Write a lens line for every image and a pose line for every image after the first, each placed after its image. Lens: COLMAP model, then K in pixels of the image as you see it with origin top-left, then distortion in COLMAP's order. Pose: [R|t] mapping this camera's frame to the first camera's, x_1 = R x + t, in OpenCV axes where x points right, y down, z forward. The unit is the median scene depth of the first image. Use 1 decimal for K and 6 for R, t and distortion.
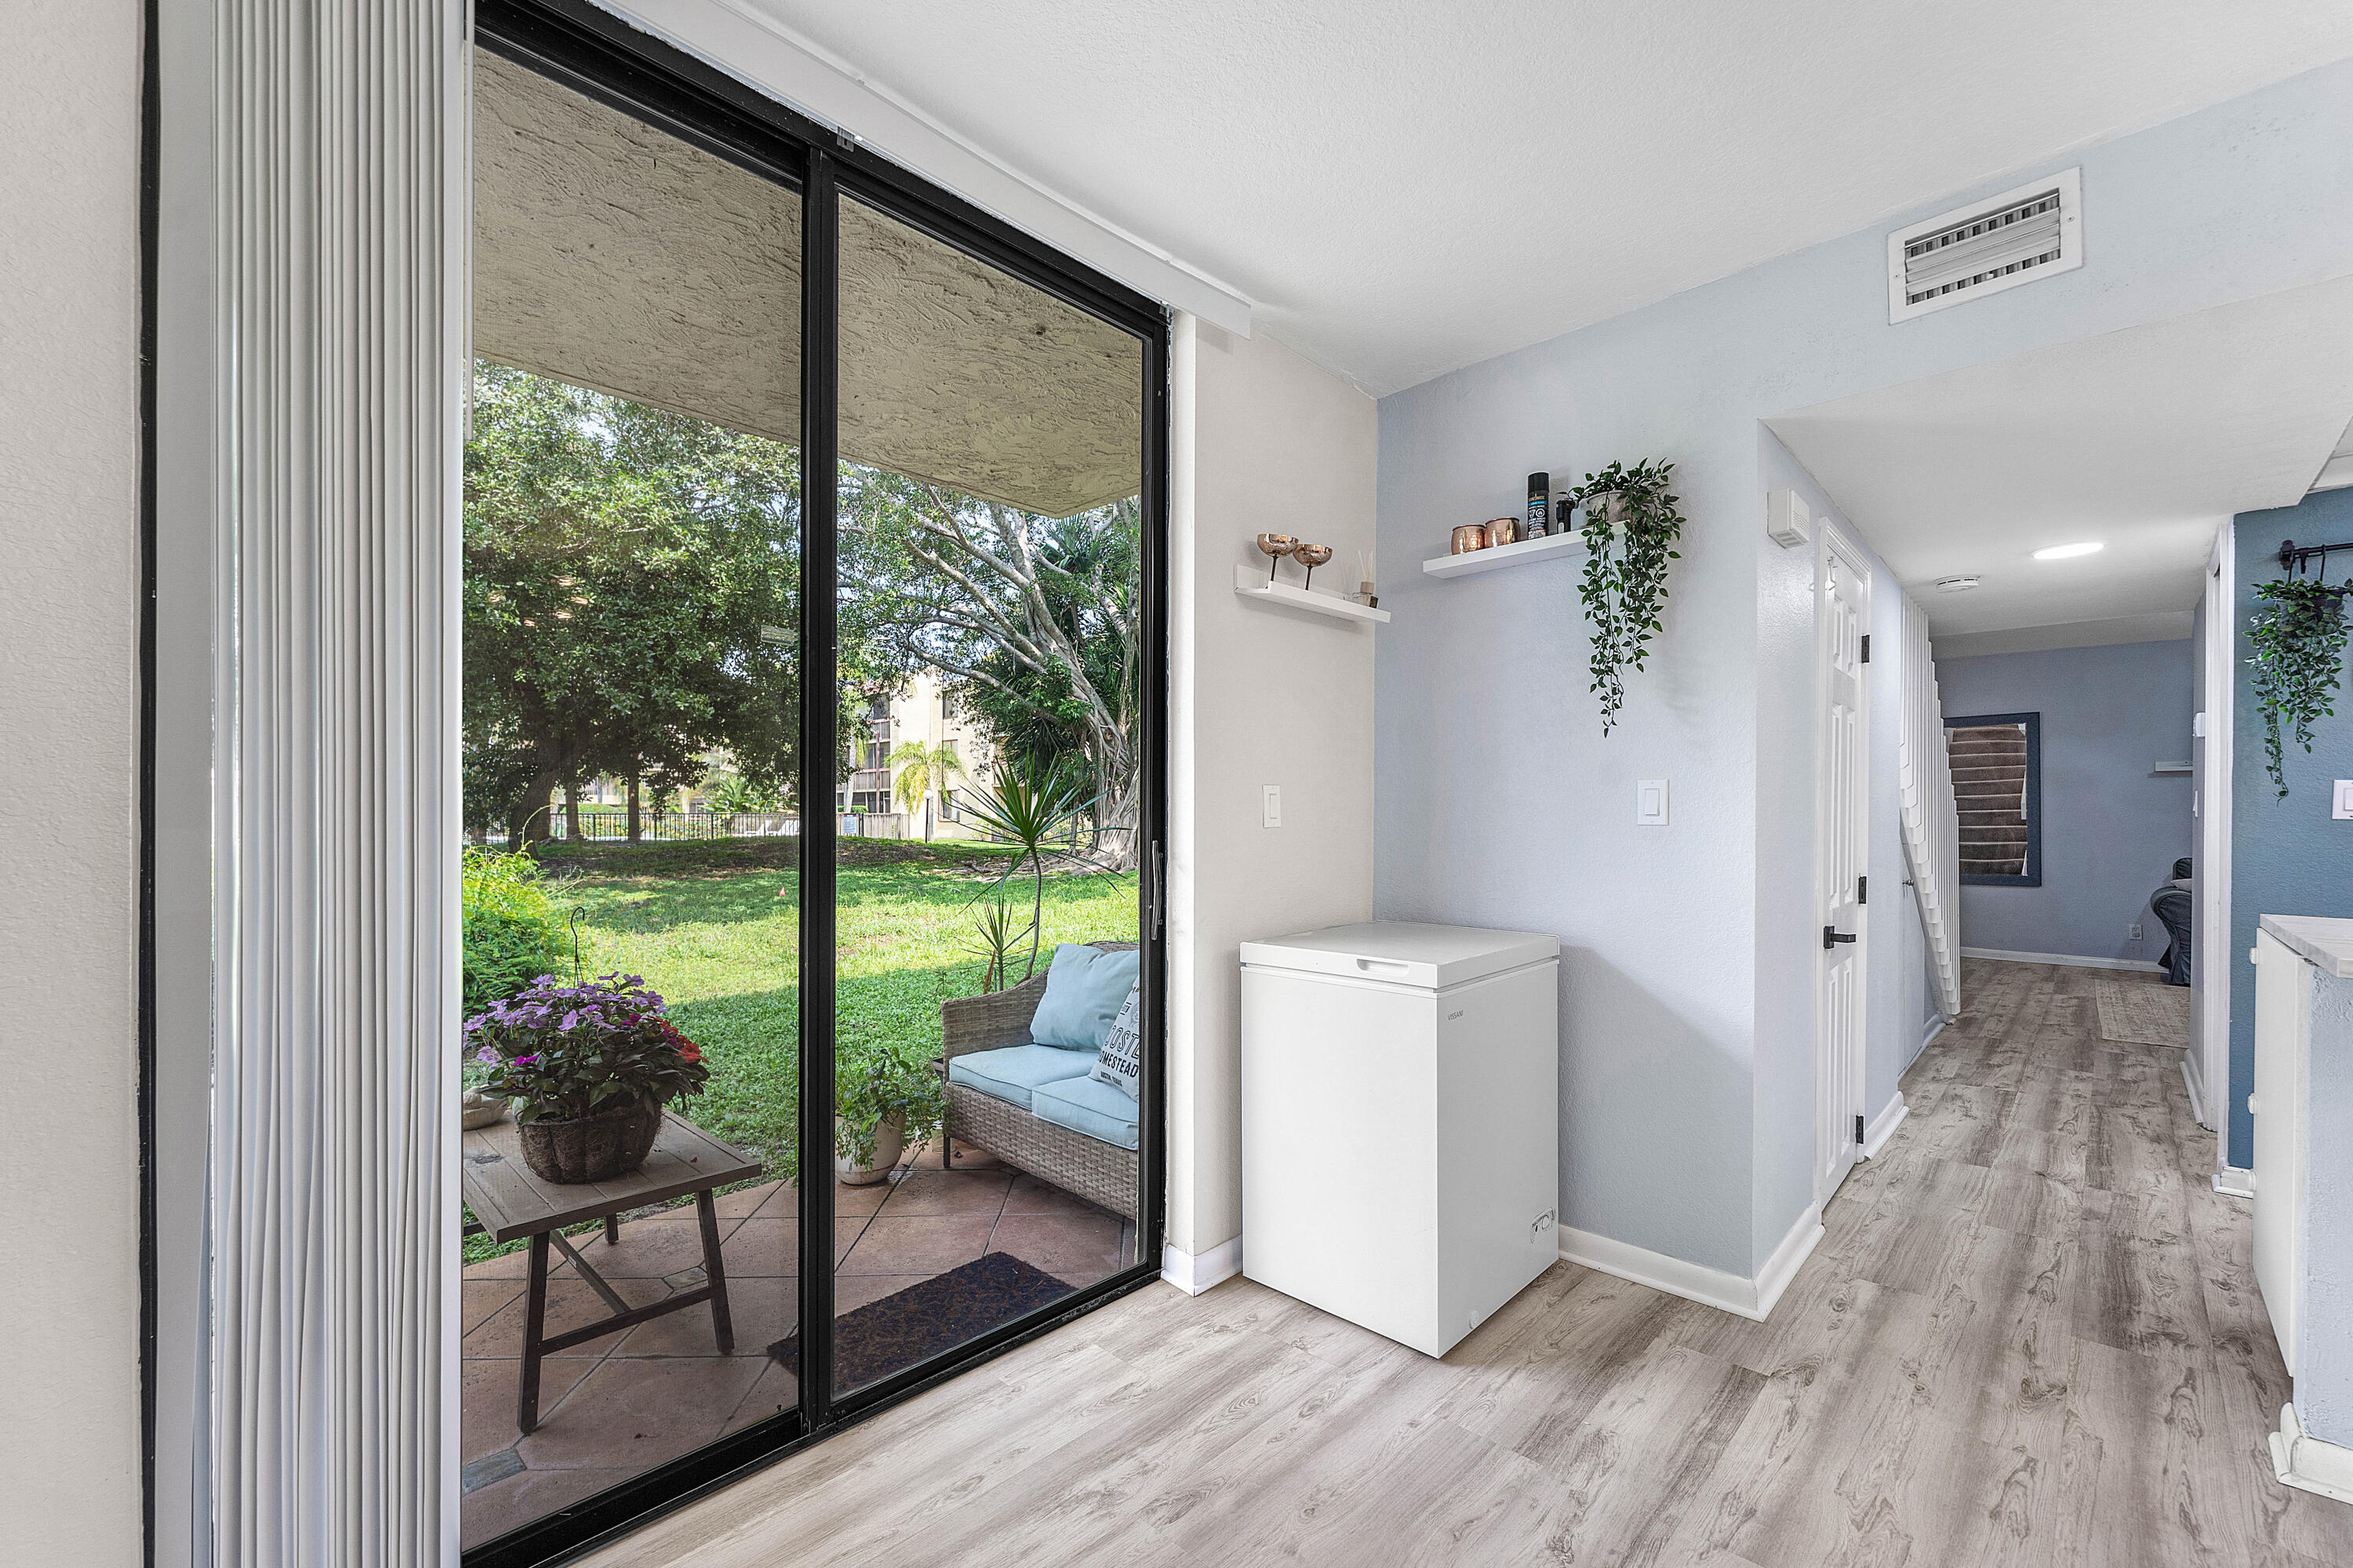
lens RADIAL K [[962.9, 0, 1170.0], [0, 962.9, 806.2], [0, 0, 1]] dist [-0.003367, -0.000333]
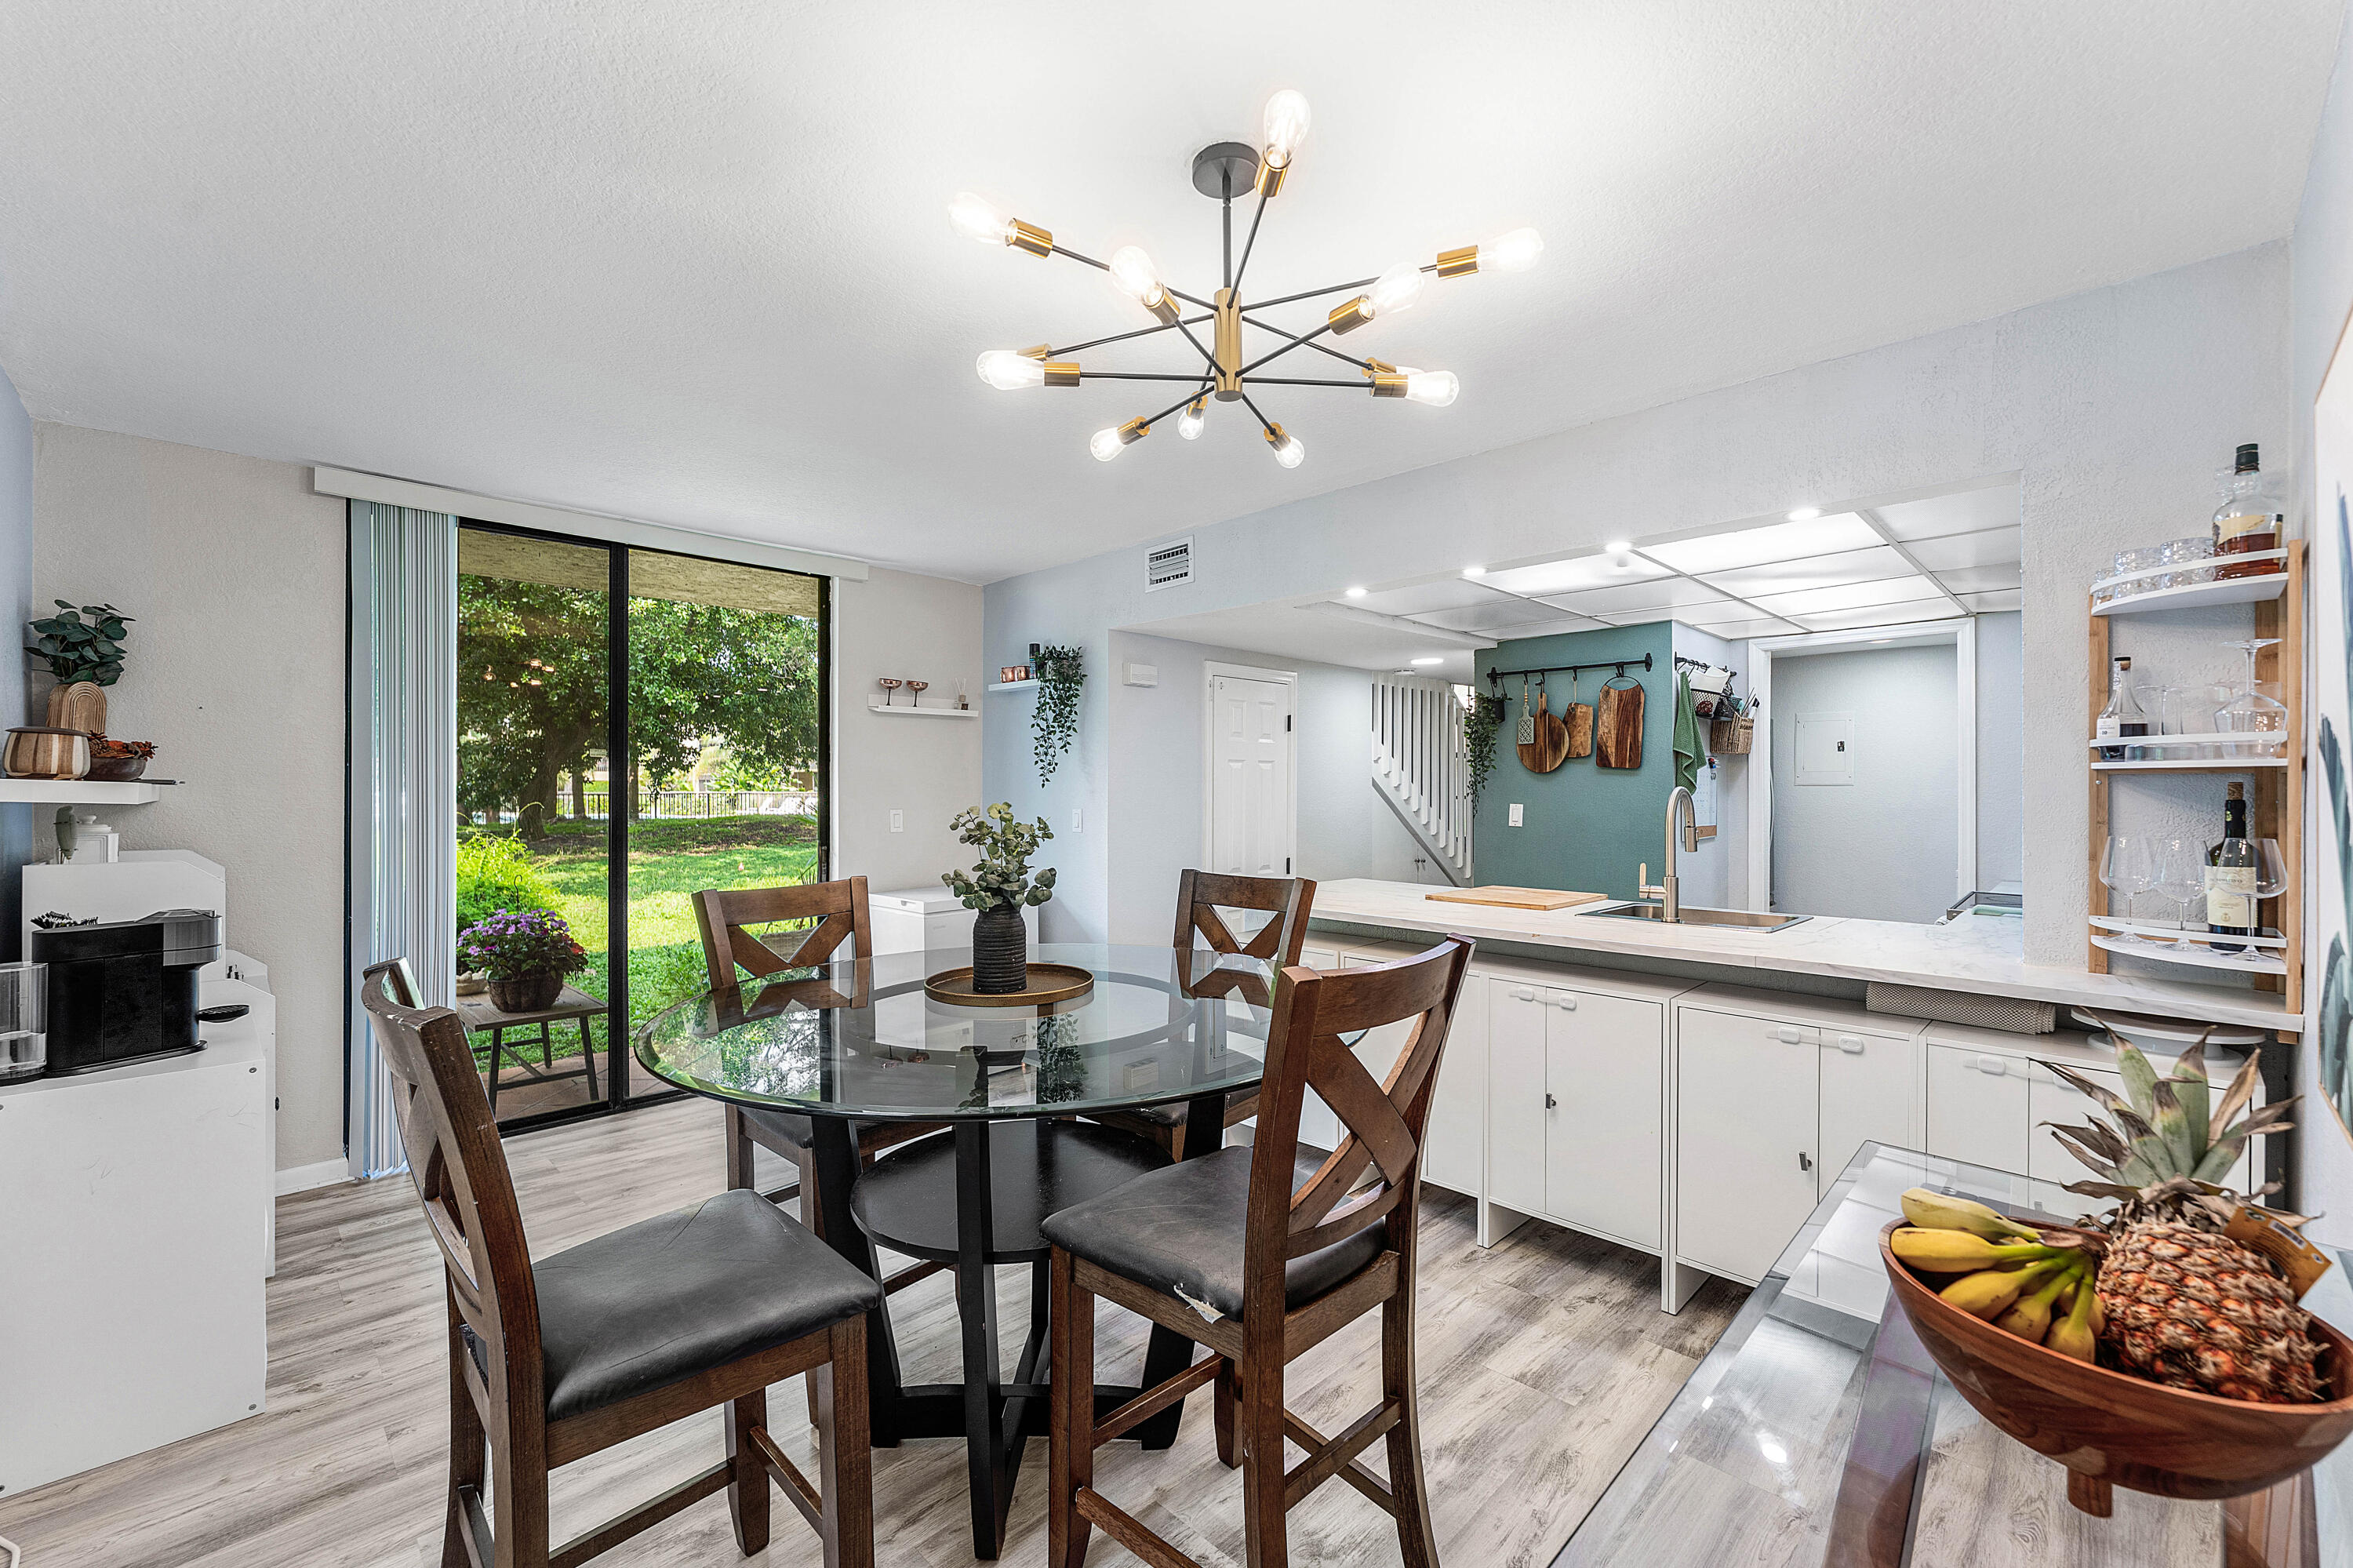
lens RADIAL K [[962.9, 0, 1183.0], [0, 962.9, 780.5], [0, 0, 1]] dist [-0.003367, -0.000333]
pose [[0.999991, -0.000656, -0.004162, 0.171359], [0.000658, 1.000000, 0.000687, -0.020290], [0.004161, -0.000690, 0.999991, -0.219262]]
